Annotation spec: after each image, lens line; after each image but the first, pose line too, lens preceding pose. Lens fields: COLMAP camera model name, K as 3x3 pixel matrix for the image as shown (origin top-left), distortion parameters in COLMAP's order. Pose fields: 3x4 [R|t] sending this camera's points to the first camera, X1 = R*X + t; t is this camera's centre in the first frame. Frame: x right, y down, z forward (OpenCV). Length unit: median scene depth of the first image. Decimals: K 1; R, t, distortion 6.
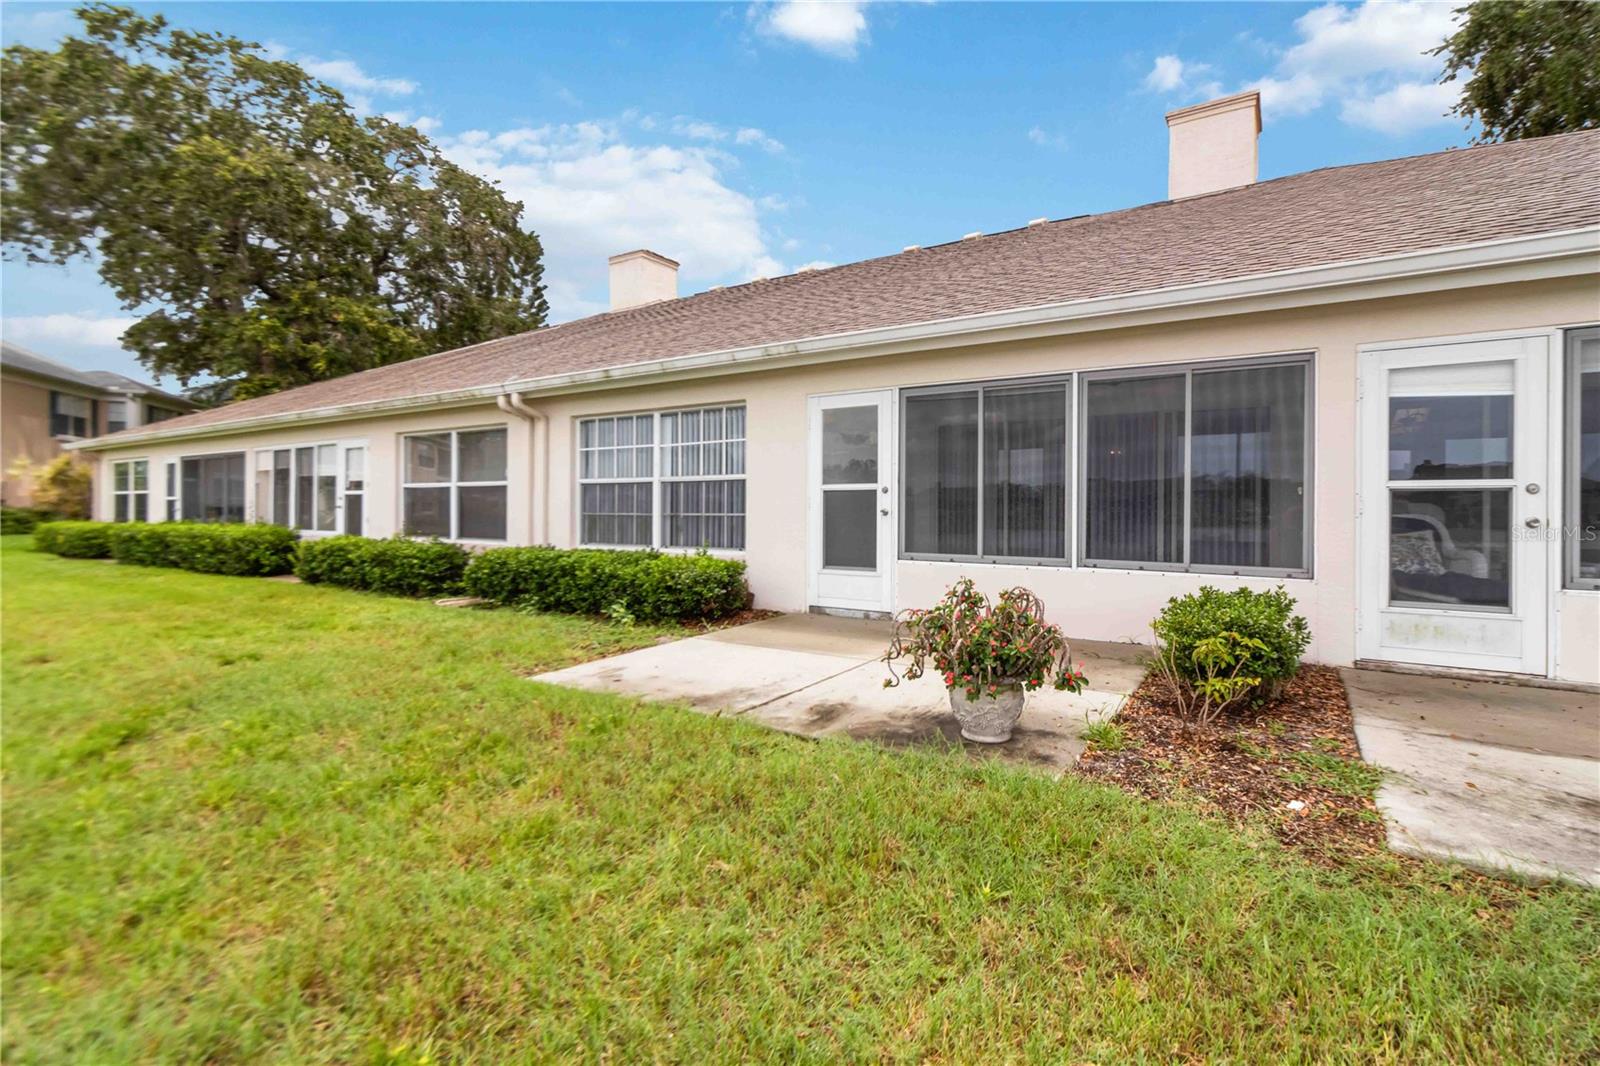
lens RADIAL K [[727.5, 0, 801.8], [0, 727.5, 507.2], [0, 0, 1]] dist [0.002796, 0.000168]
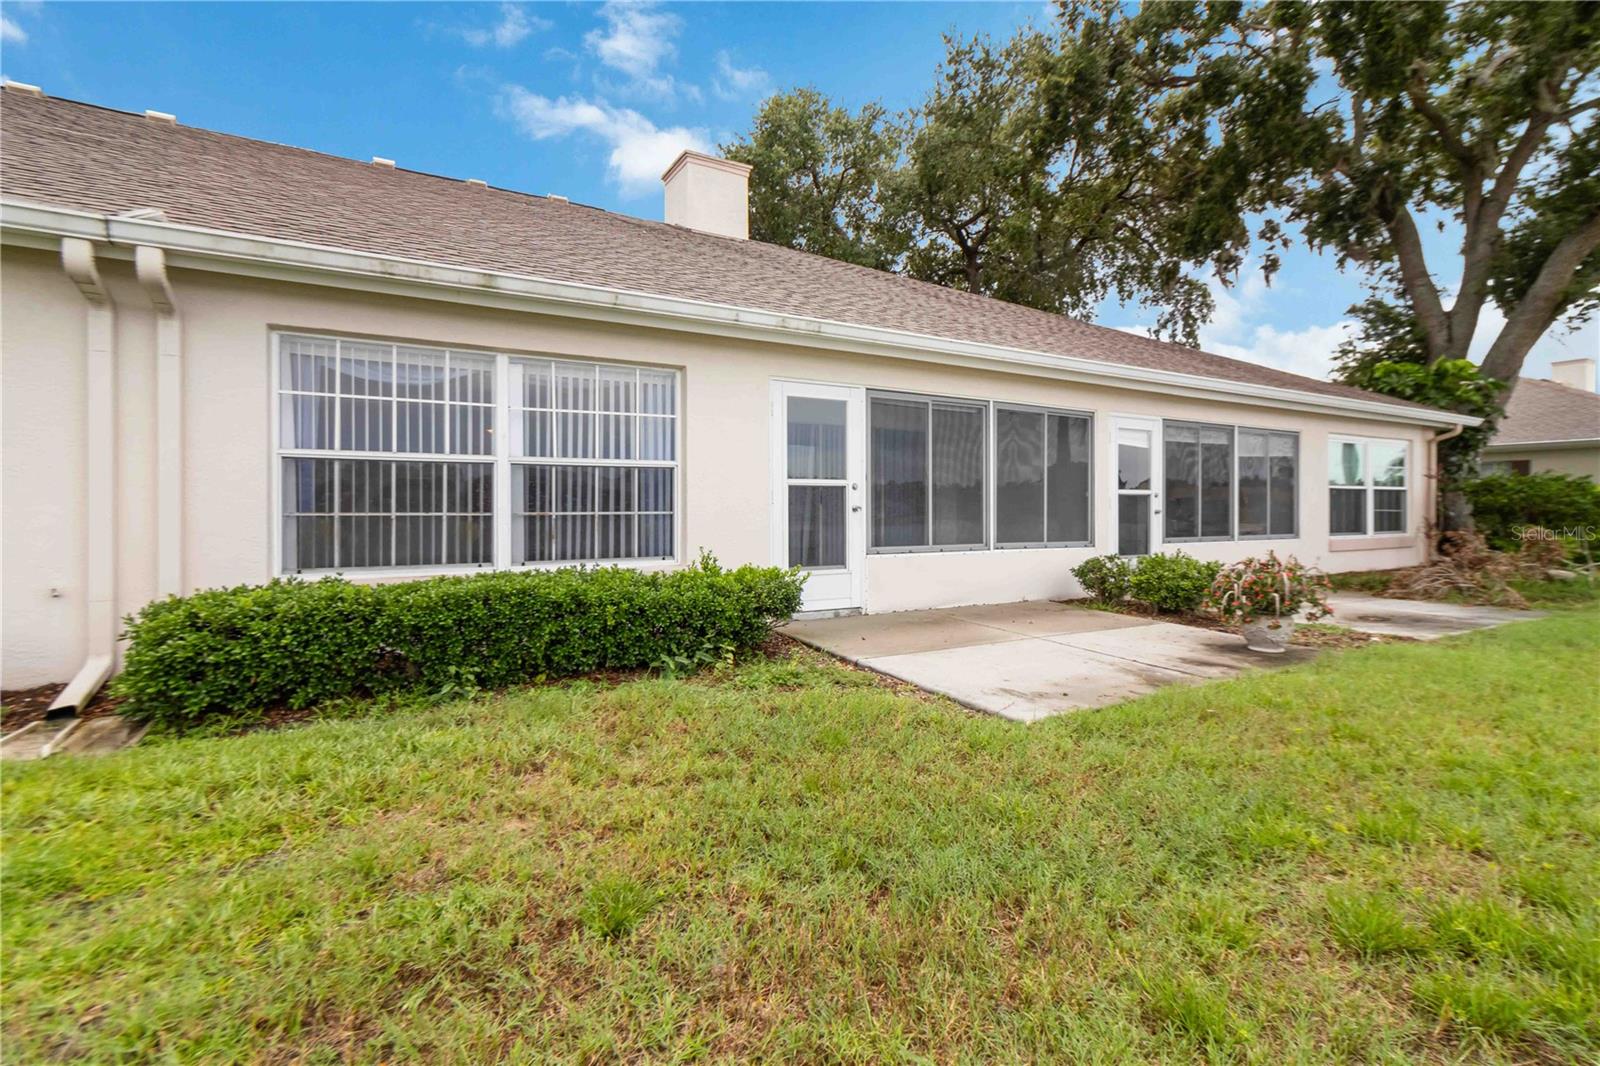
lens RADIAL K [[753.3, 0, 784.9], [0, 753.3, 509.2], [0, 0, 1]] dist [0.000486, 0.000124]
pose [[0.461782, -0.009755, 0.886940, -0.810113], [-0.004207, 0.999904, 0.013188, -0.005529], [-0.886983, -0.009821, 0.461697, 0.570164]]
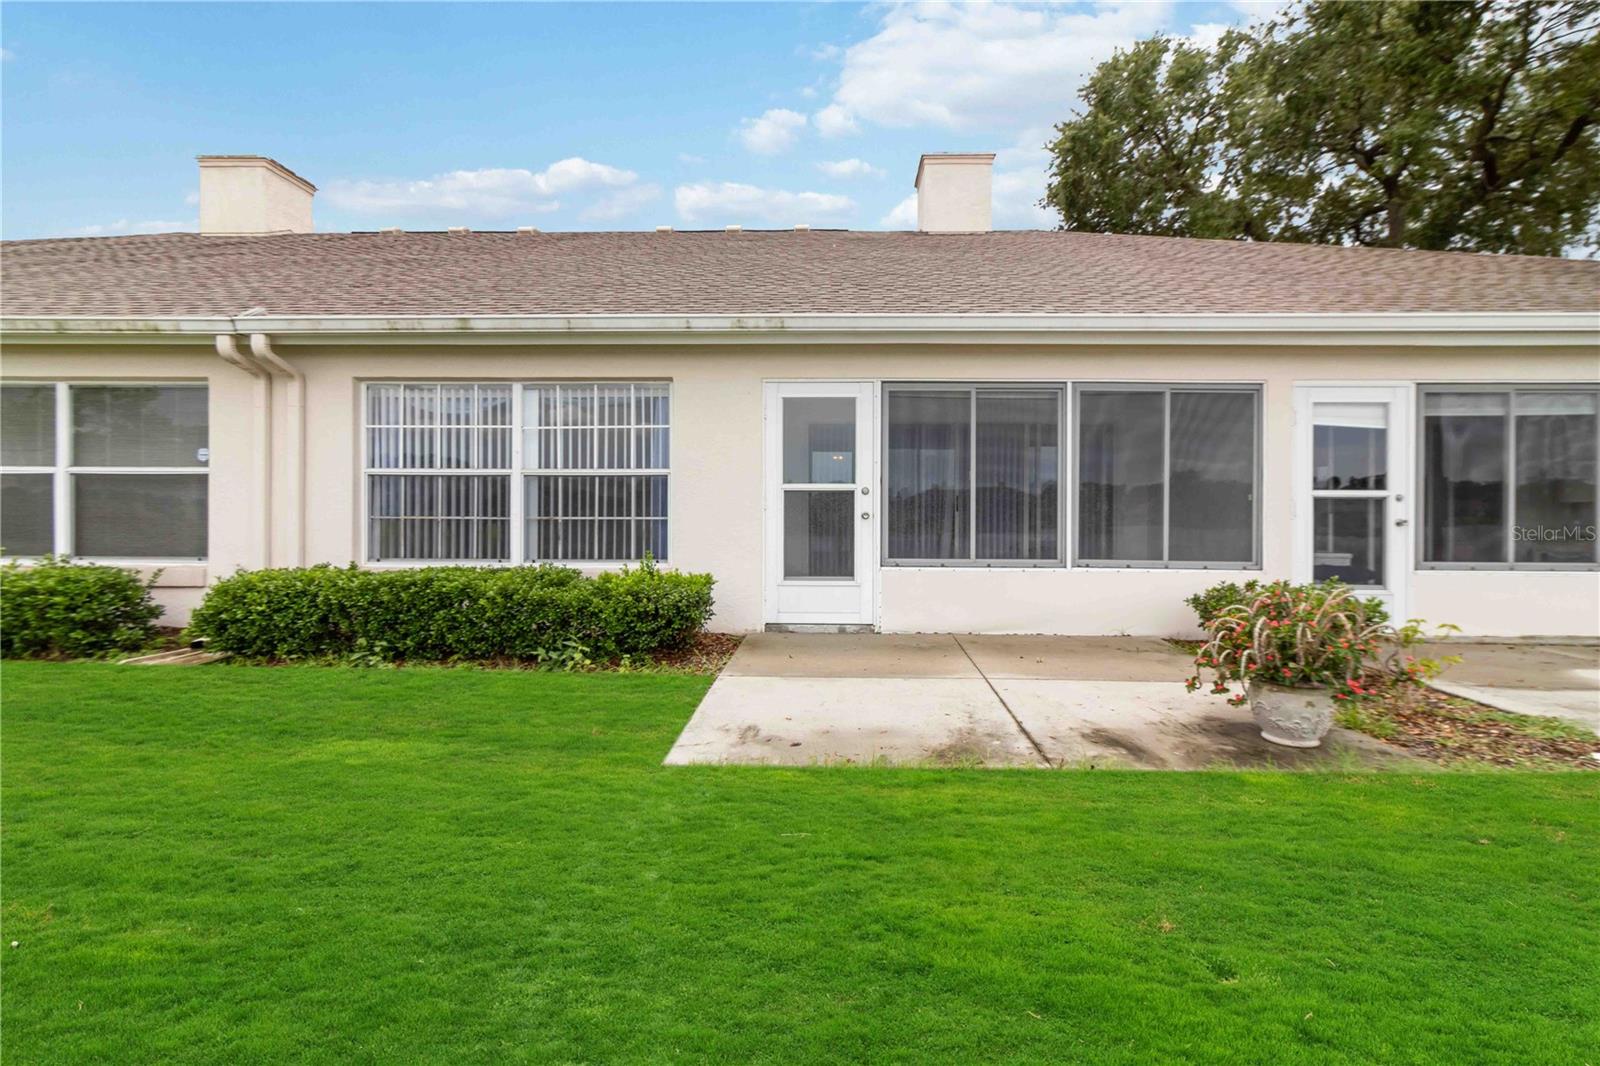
lens RADIAL K [[740.7, 0, 809.6], [0, 740.7, 516.3], [0, 0, 1]] dist [0.002339, 0.000067]
pose [[0.861086, -0.002410, 0.508453, -0.397062], [-0.003063, 0.999946, 0.009927, -0.000849], [-0.508450, -0.010105, 0.861032, 0.219375]]
